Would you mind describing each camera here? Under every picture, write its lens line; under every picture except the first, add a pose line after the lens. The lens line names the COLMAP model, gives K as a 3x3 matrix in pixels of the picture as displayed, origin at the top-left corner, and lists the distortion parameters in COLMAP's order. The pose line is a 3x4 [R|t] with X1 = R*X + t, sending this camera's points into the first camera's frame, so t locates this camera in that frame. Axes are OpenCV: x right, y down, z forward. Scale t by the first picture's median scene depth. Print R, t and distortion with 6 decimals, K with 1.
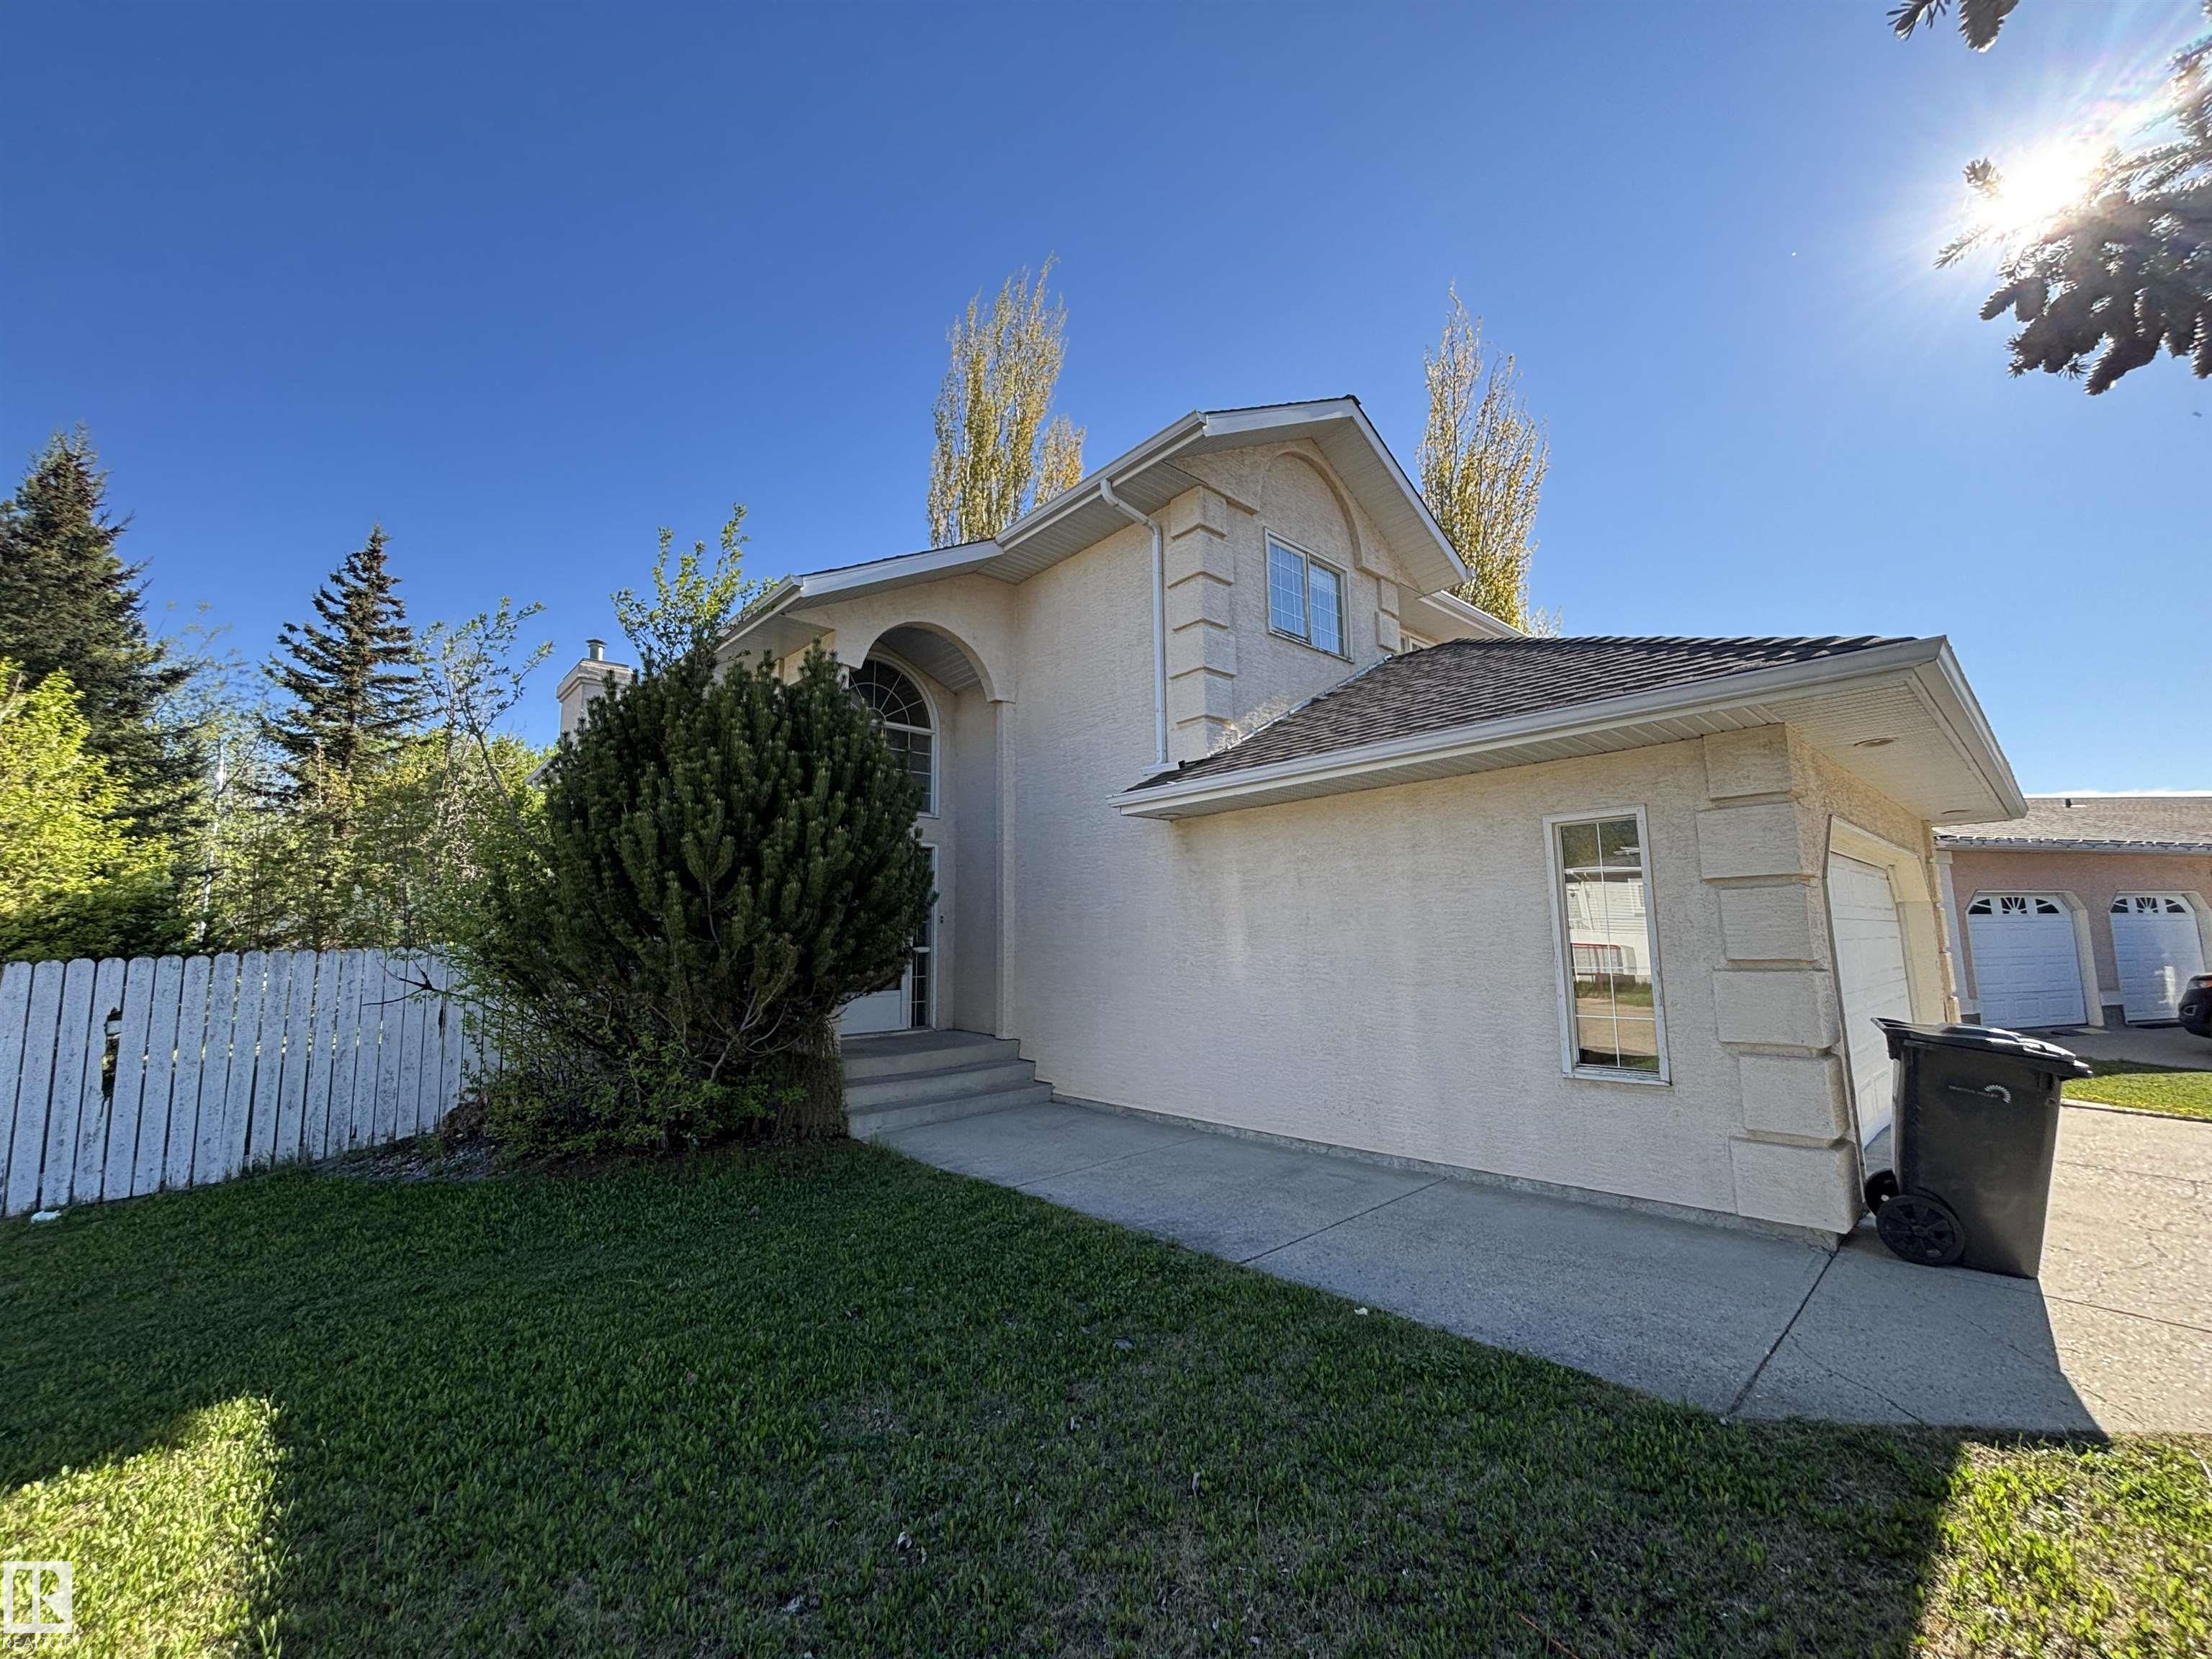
lens RADIAL K [[882.5, 0, 1106.6], [0, 882.5, 832.1], [0, 0, 1]] dist [0.001912, 0.000442]
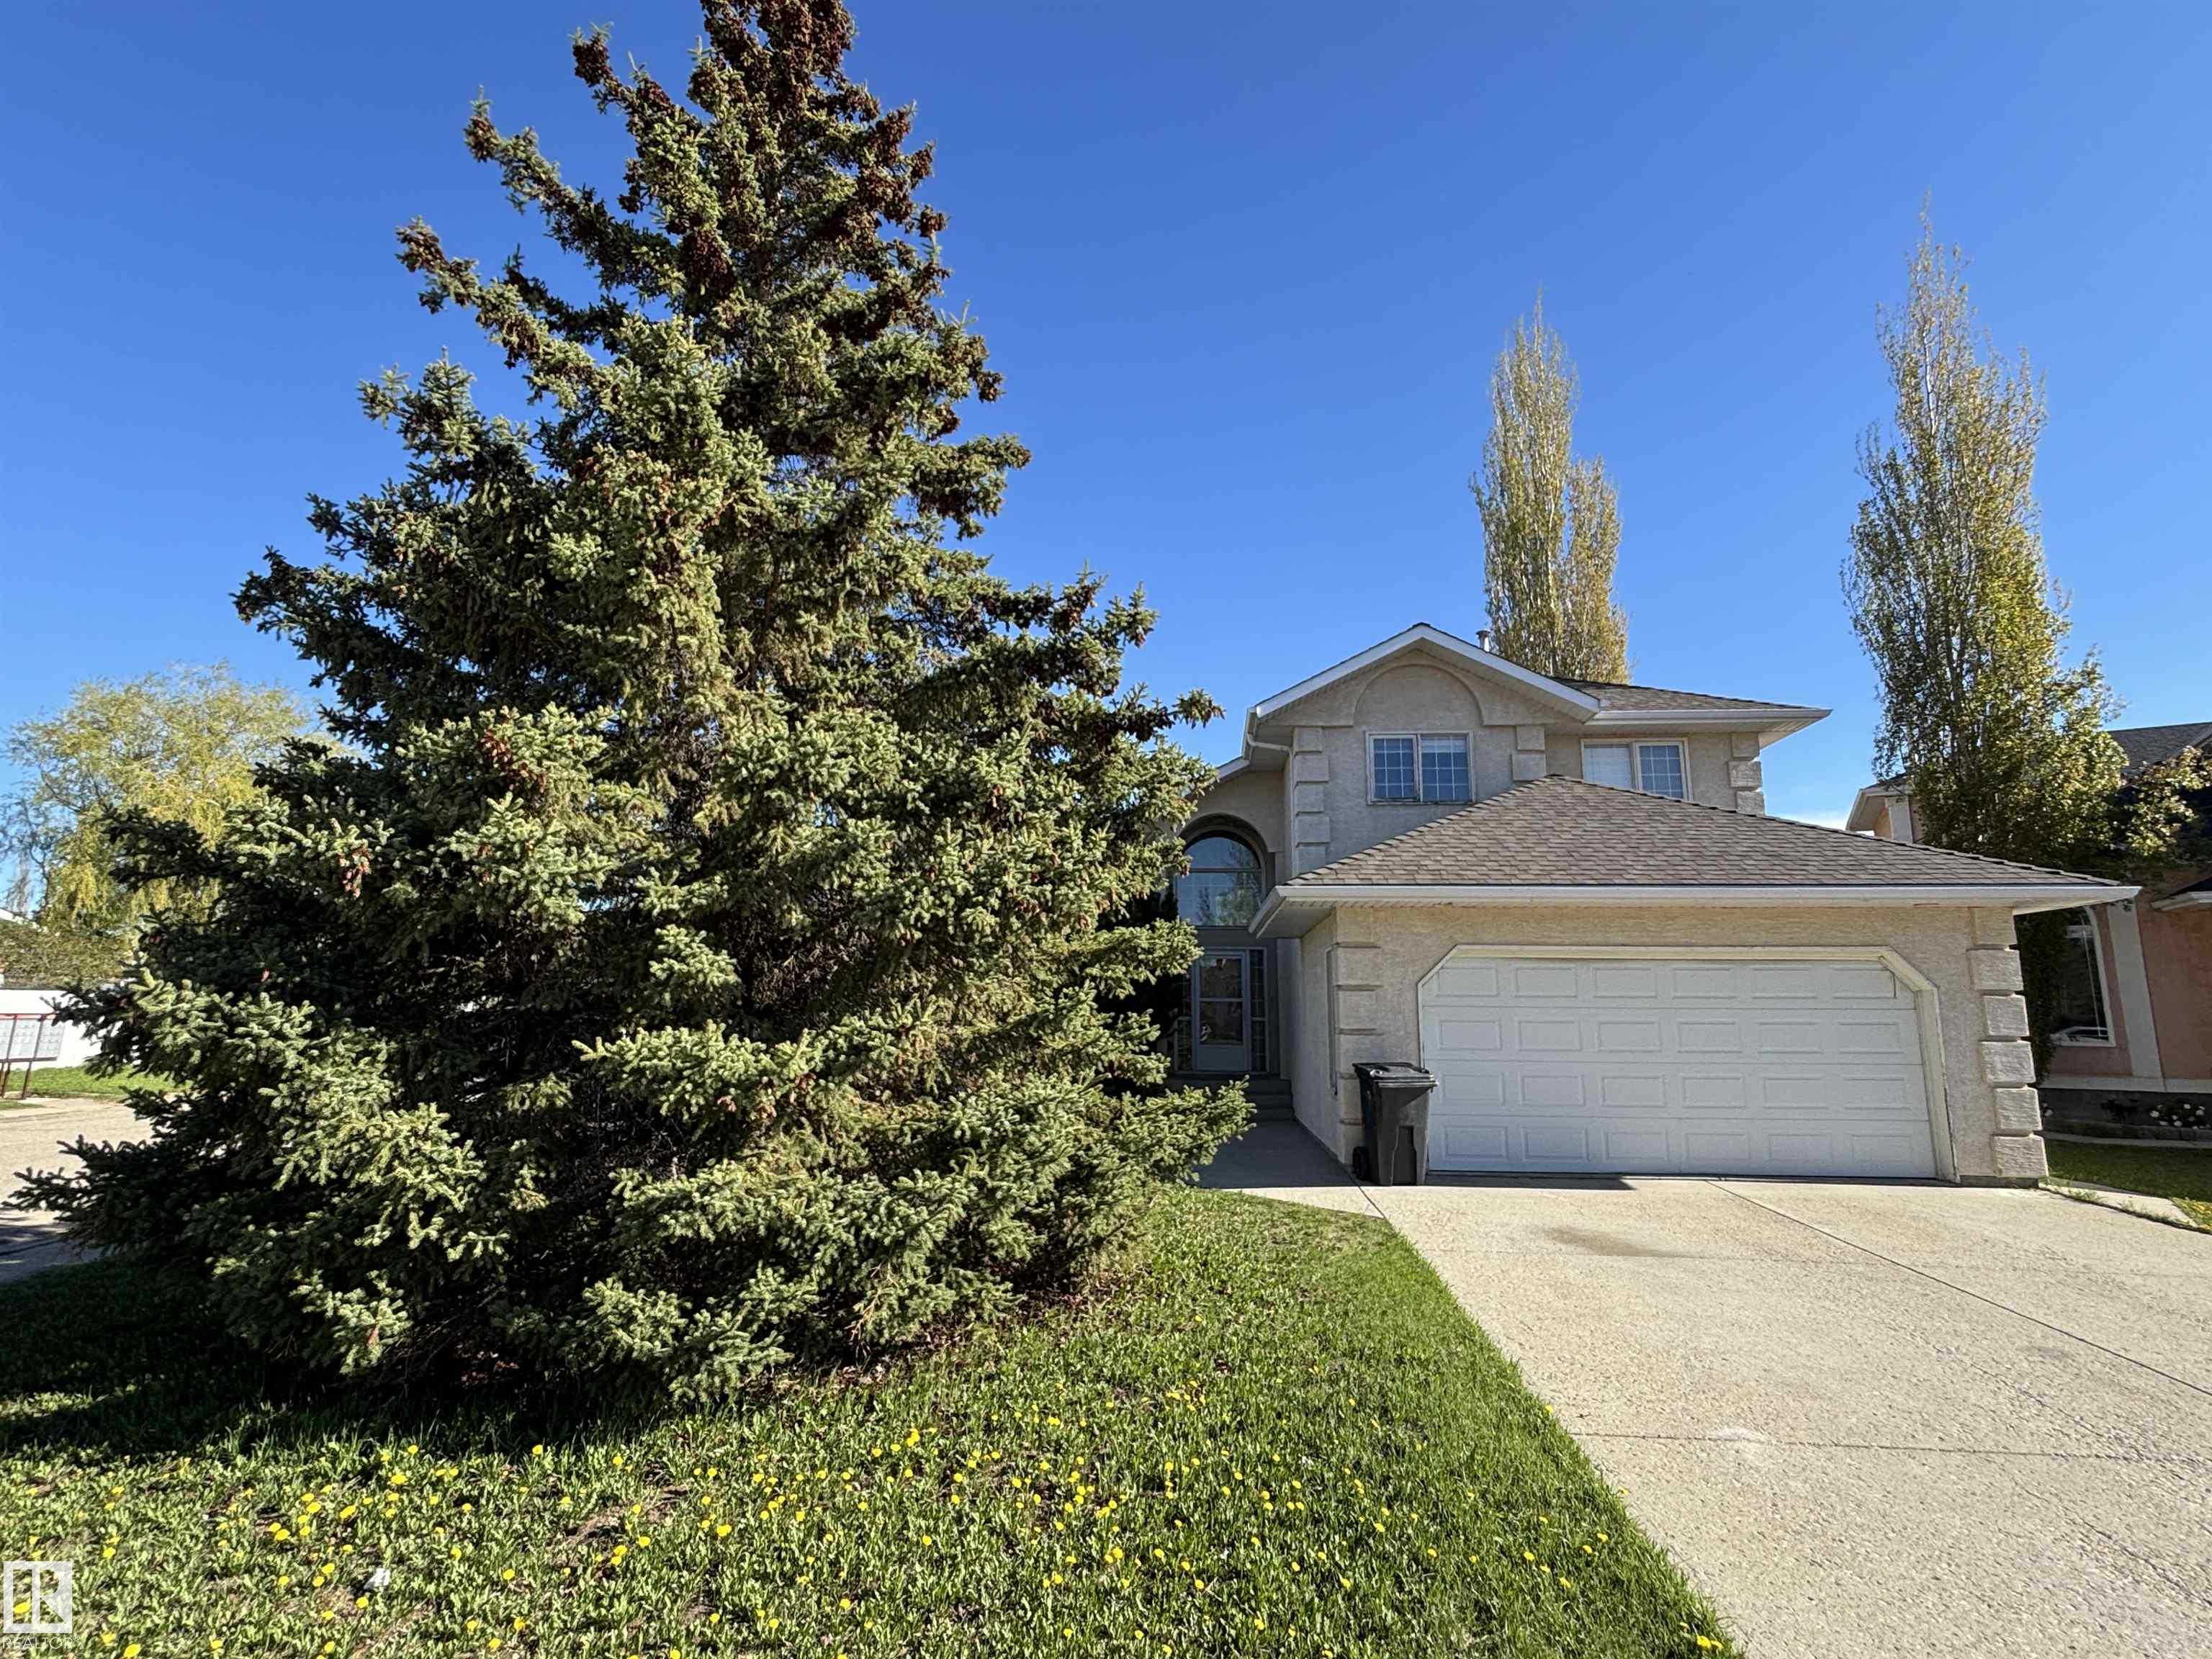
lens RADIAL K [[1122.9, 0, 1099.5], [0, 1122.9, 823.8], [0, 0, 1]] dist [-0.002535, -0.000599]
pose [[0.693589, -0.103233, -0.712936, 1.492176], [0.069904, 0.994653, -0.076019, -0.106692], [0.716972, 0.002888, 0.697096, -0.762684]]
